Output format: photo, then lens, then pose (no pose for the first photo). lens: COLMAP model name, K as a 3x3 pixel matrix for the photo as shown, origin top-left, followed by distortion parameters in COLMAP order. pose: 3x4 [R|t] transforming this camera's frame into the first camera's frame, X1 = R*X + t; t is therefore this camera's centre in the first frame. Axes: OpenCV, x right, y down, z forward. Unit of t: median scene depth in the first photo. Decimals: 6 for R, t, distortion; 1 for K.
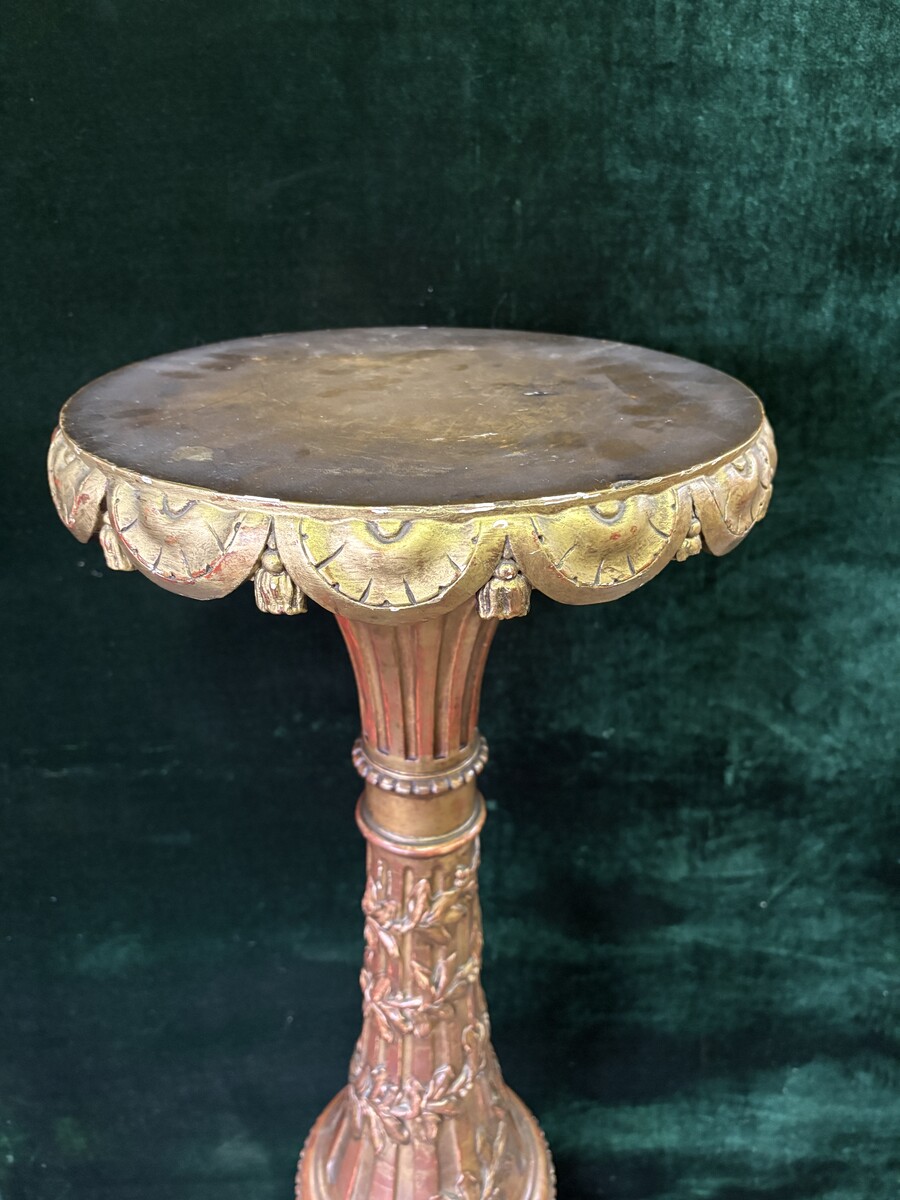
lens RADIAL K [[916.5, 0, 441.1], [0, 916.5, 579.7], [0, 0, 1]] dist [0.034358, -0.051158]
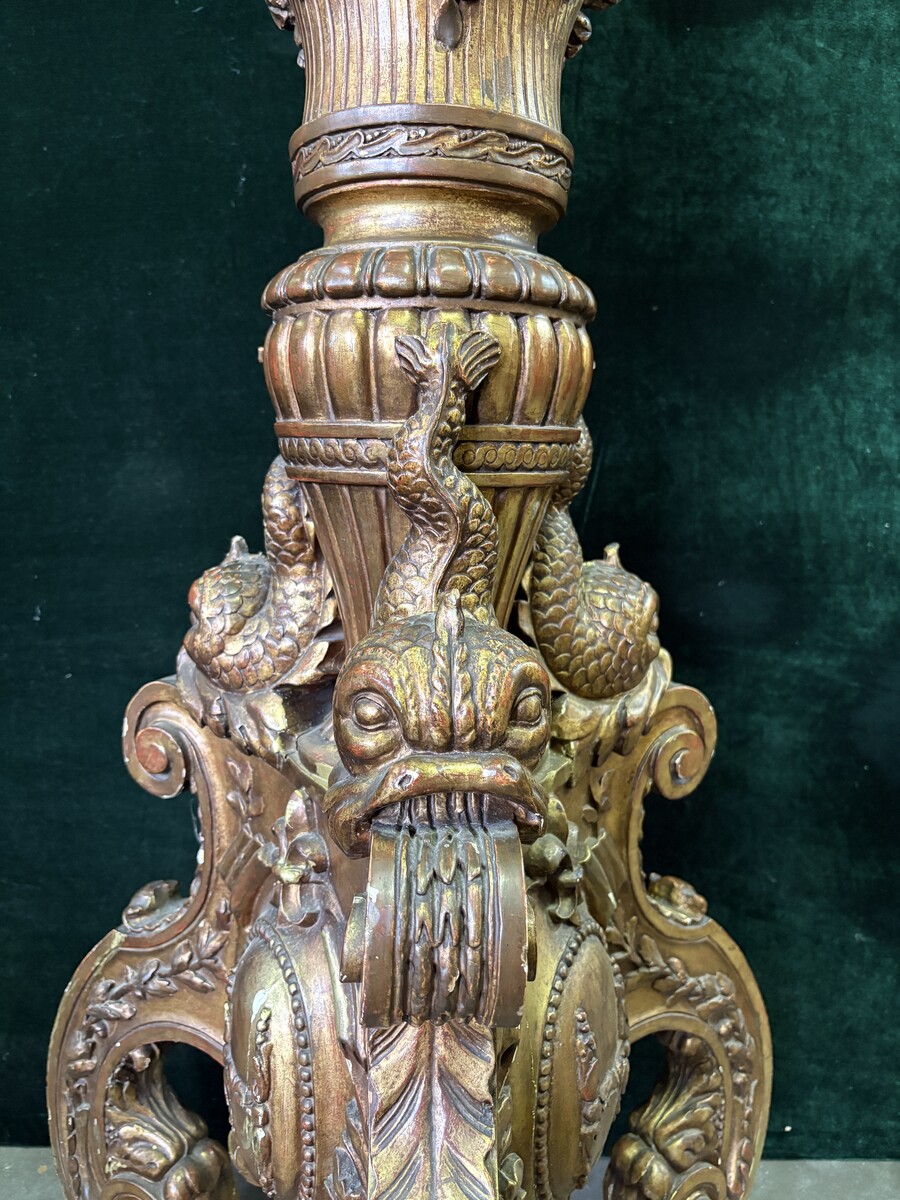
lens RADIAL K [[916.5, 0, 449.6], [0, 916.5, 599.2], [0, 0, 1]] dist [0.034358, -0.051158]
pose [[0.999495, 0.022671, -0.022283, 0.015409], [-0.028088, 0.958067, -0.285163, 1.214091], [0.014884, 0.285645, 0.958220, 0.546301]]
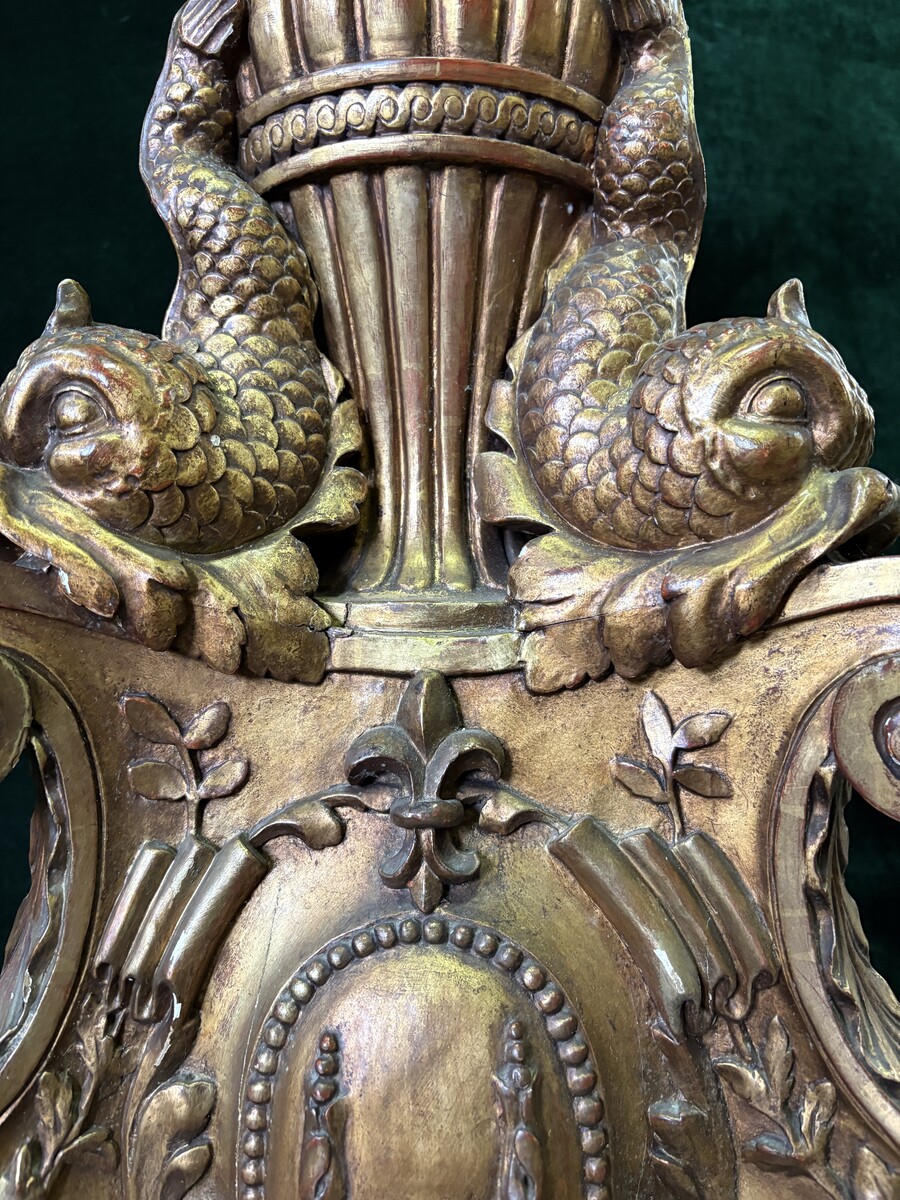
lens RADIAL K [[916.5, 0, 446.4], [0, 916.5, 597.6], [0, 0, 1]] dist [0.034358, -0.051158]
pose [[0.999245, -0.021104, -0.032613, 0.080097], [0.003832, 0.889015, -0.457863, 1.370687], [0.038657, 0.457392, 0.888425, 0.669153]]
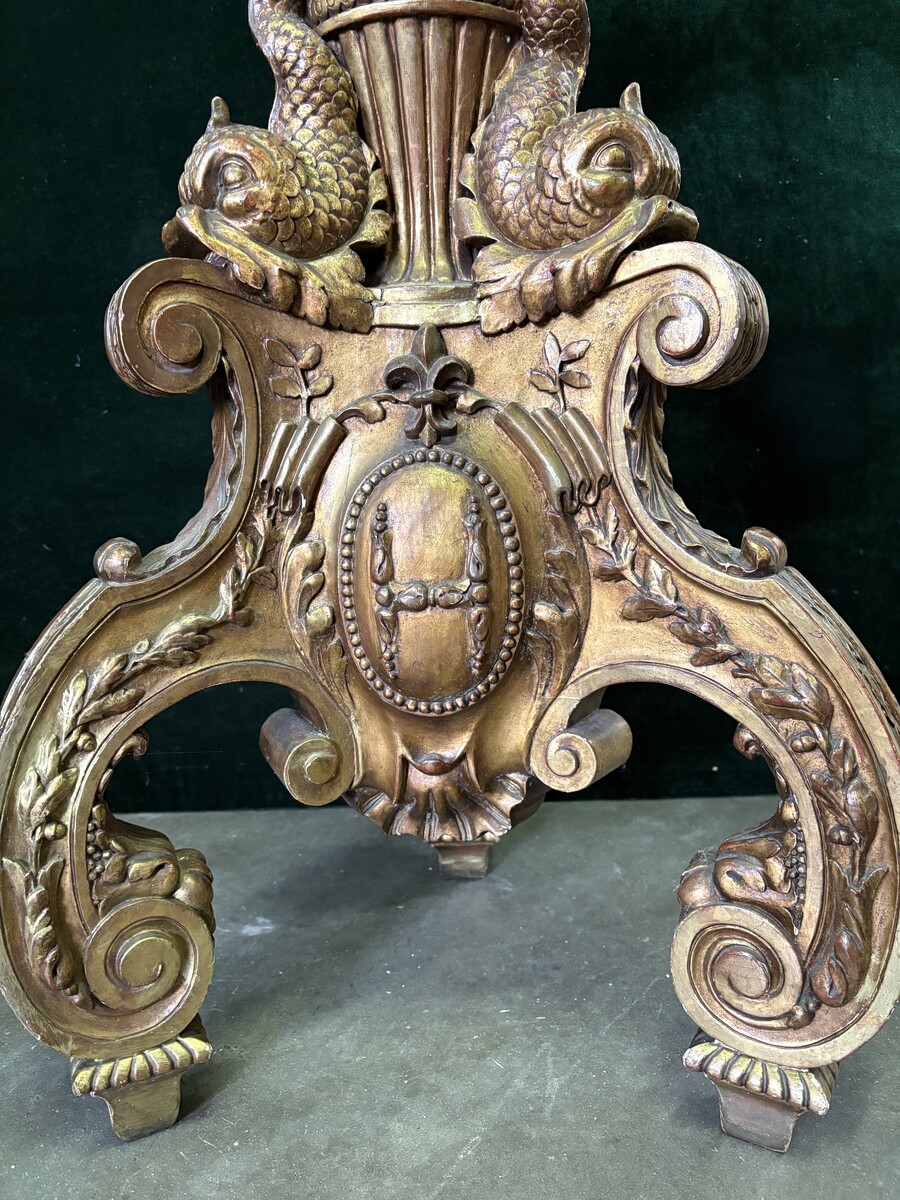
lens RADIAL K [[916.5, 0, 445.4], [0, 916.5, 605.6], [0, 0, 1]] dist [0.034358, -0.051158]
pose [[0.997400, -0.029501, -0.065745, 0.109085], [0.010372, 0.961631, -0.274151, 1.593654], [0.071310, 0.272756, 0.959437, 0.437865]]
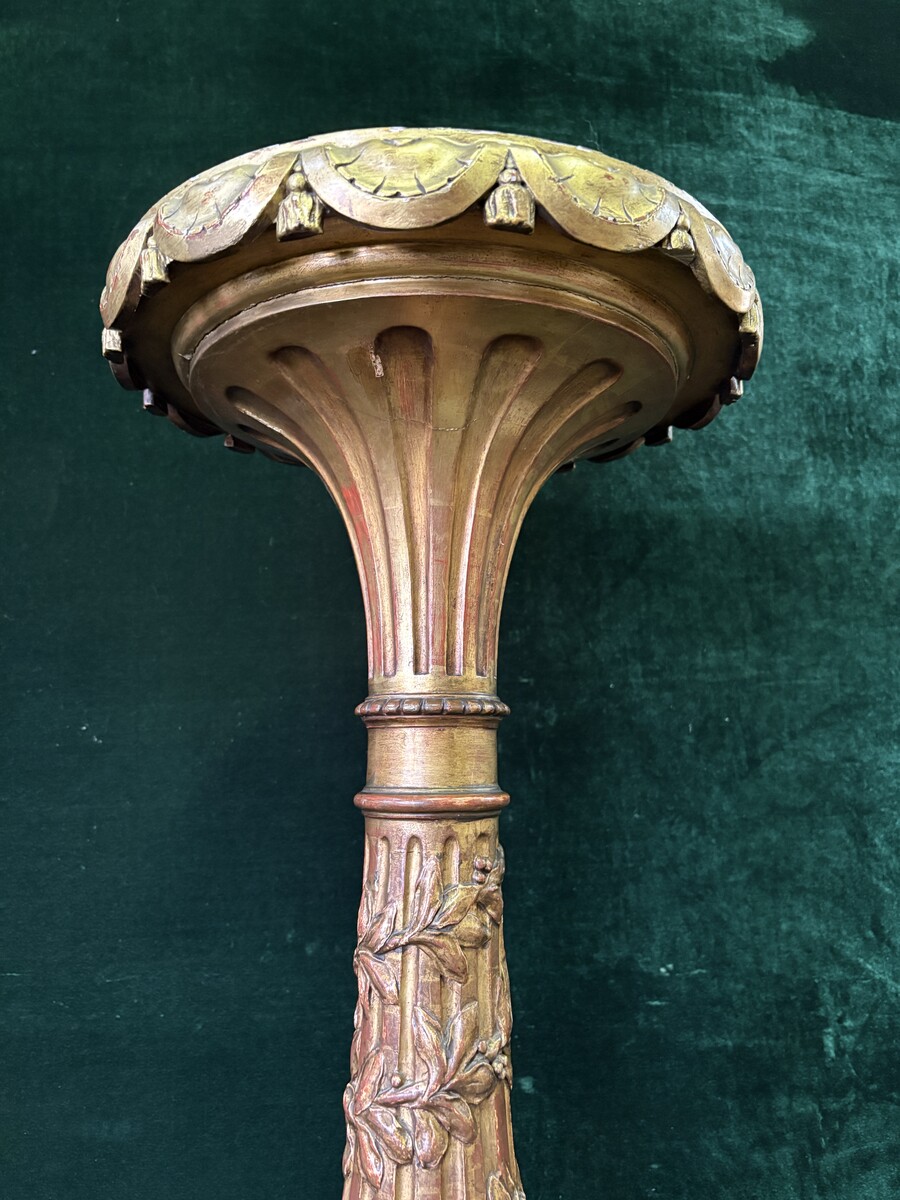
lens RADIAL K [[916.5, 0, 447.0], [0, 916.5, 625.4], [0, 0, 1]] dist [0.034358, -0.051158]
pose [[0.999673, -0.002967, -0.025400, 0.009407], [-0.012268, 0.815857, -0.578123, 0.420726], [0.022438, 0.578246, 0.815554, 0.161905]]
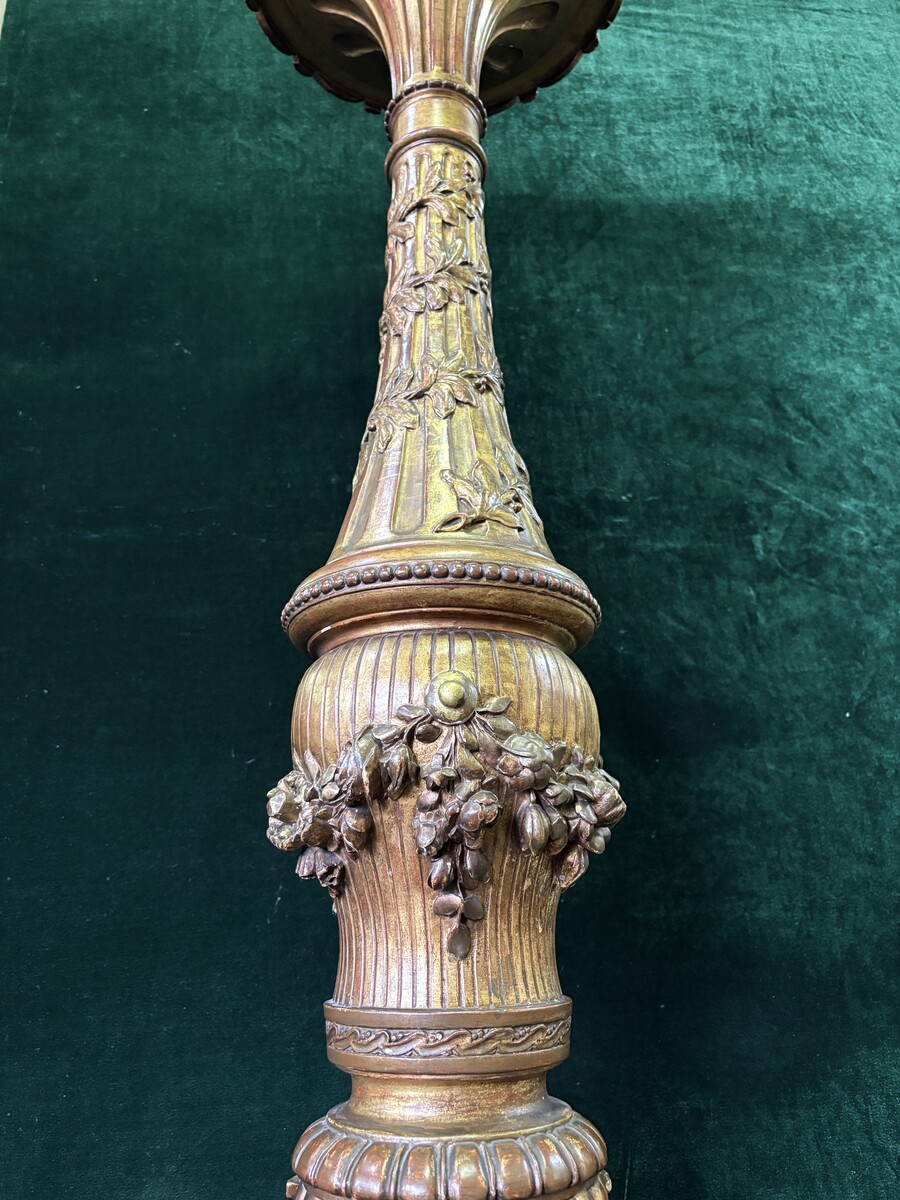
lens RADIAL K [[916.5, 0, 450.3], [0, 916.5, 600.4], [0, 0, 1]] dist [0.034358, -0.051158]
pose [[0.998806, -0.028460, -0.039709, 0.021131], [-0.008022, 0.706229, -0.707938, 1.059672], [0.048192, 0.707411, 0.705158, 0.361777]]
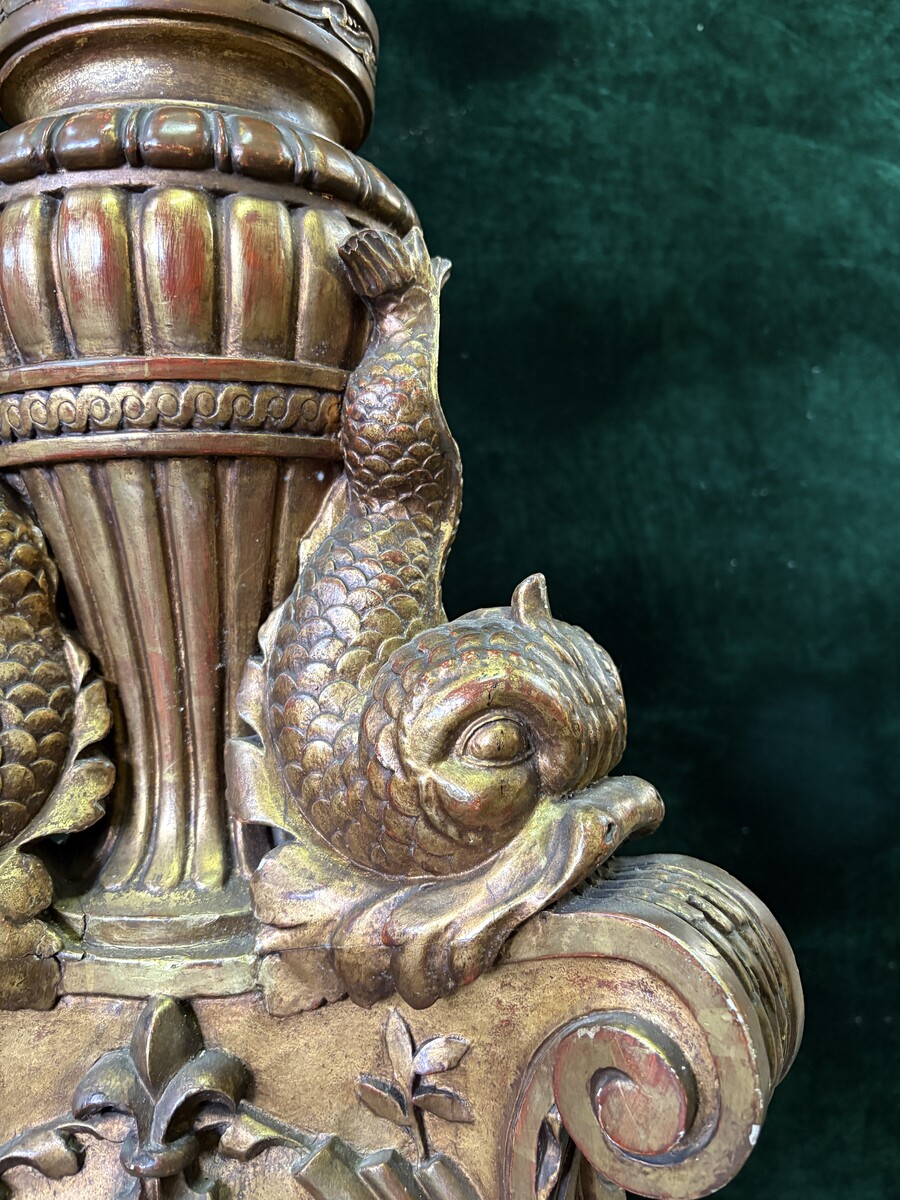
lens RADIAL K [[916.5, 0, 446.7], [0, 916.5, 597.8], [0, 0, 1]] dist [0.034358, -0.051158]
pose [[0.998721, -0.046235, -0.020471, 0.175969], [0.033498, 0.908249, -0.417087, 1.250984], [0.037877, 0.415868, 0.908636, 0.629287]]
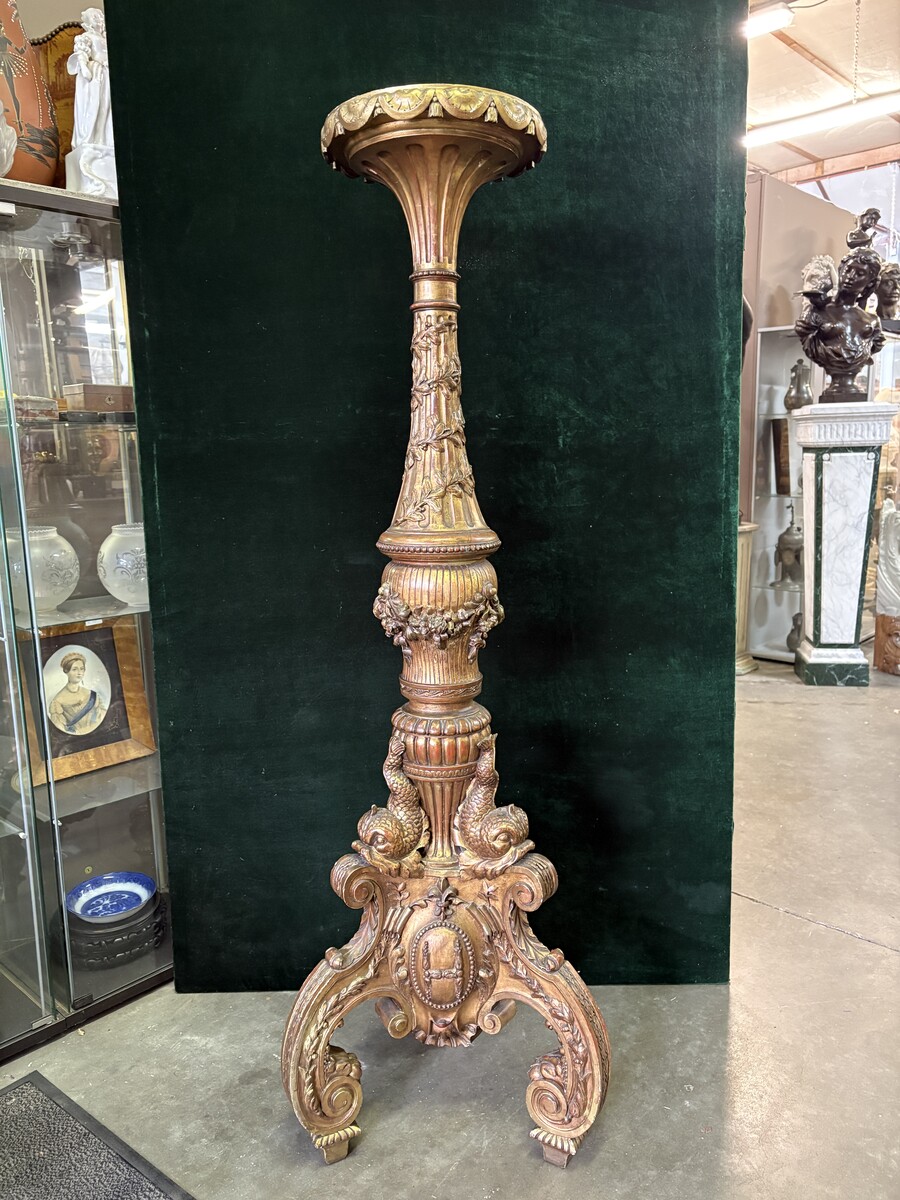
lens RADIAL K [[916.5, 0, 450.3], [0, 916.5, 590.0], [0, 0, 1]] dist [0.034358, -0.051158]
pose [[0.998865, -0.020540, -0.042983, 0.166509], [0.006420, 0.952084, -0.305770, 1.255810], [0.047204, 0.305147, 0.951135, -0.912785]]
